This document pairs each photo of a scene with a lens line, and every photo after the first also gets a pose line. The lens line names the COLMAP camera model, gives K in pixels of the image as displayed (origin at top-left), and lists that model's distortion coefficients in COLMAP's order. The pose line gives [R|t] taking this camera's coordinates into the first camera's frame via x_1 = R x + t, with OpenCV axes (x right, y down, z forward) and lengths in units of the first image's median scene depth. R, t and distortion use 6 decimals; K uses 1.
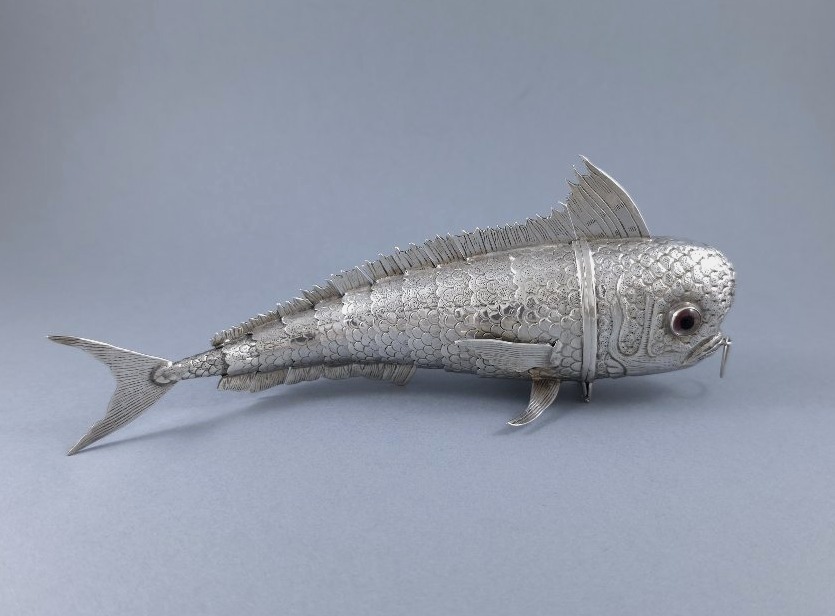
lens RADIAL K [[579.0, 0, 417.5], [0, 579.0, 308.0], [0, 0, 1]] dist [0.000422, -0.064157]
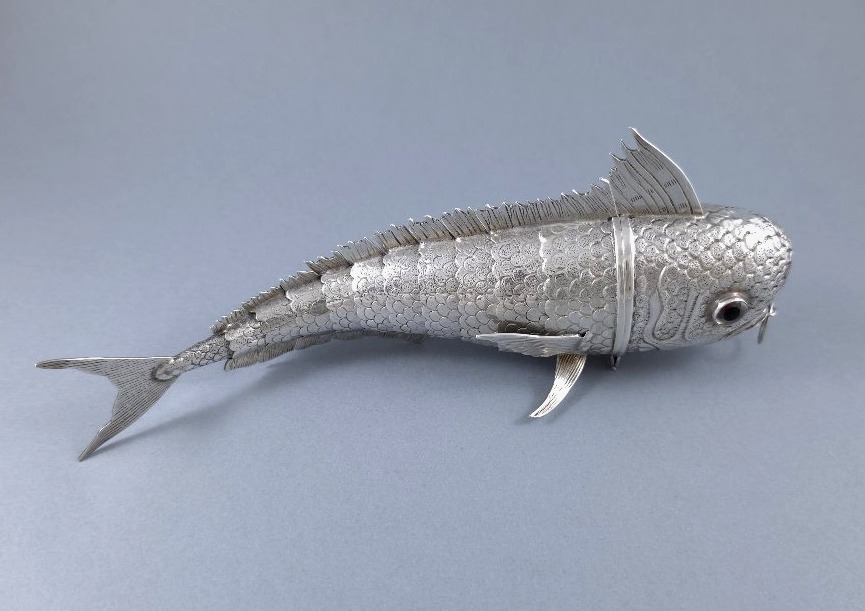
lens RADIAL K [[601.6, 0, 427.5], [0, 601.6, 306.2], [0, 0, 1]] dist [0.001435, -0.057412]
pose [[0.999917, -0.011971, -0.004854, -0.007593], [0.012870, 0.955647, 0.294233, -0.259170], [0.001117, -0.294271, 0.955721, 0.095392]]
